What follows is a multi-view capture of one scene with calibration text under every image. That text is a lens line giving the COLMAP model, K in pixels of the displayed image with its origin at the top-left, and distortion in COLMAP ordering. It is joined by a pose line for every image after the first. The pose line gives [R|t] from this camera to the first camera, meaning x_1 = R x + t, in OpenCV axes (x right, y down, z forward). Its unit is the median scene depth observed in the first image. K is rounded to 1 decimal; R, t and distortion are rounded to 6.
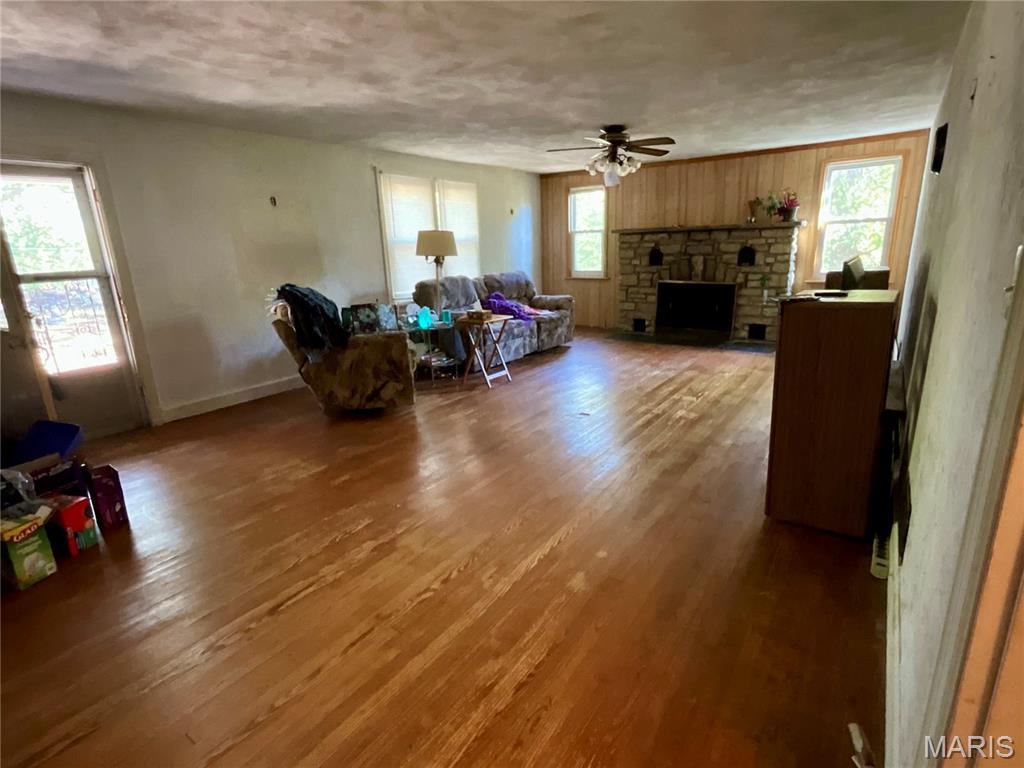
lens RADIAL K [[522.1, 0, 512.0], [0, 522.1, 384.0], [0, 0, 1]] dist [0.010484, -0.000155]
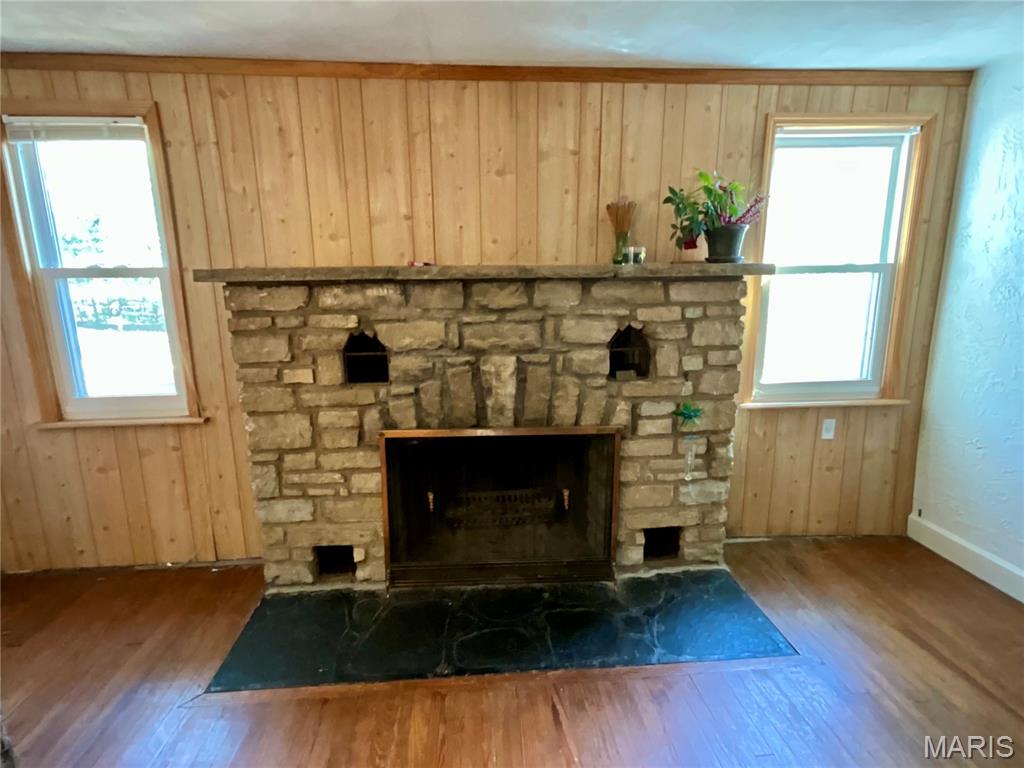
lens RADIAL K [[522.1, 0, 512.0], [0, 522.1, 384.0], [0, 0, 1]] dist [0.010484, -0.000155]
pose [[0.770950, -0.097986, 0.629313, 0.152647], [0.156208, 0.987005, -0.037685, -0.215146], [-0.617442, 0.127357, 0.776238, 0.748533]]
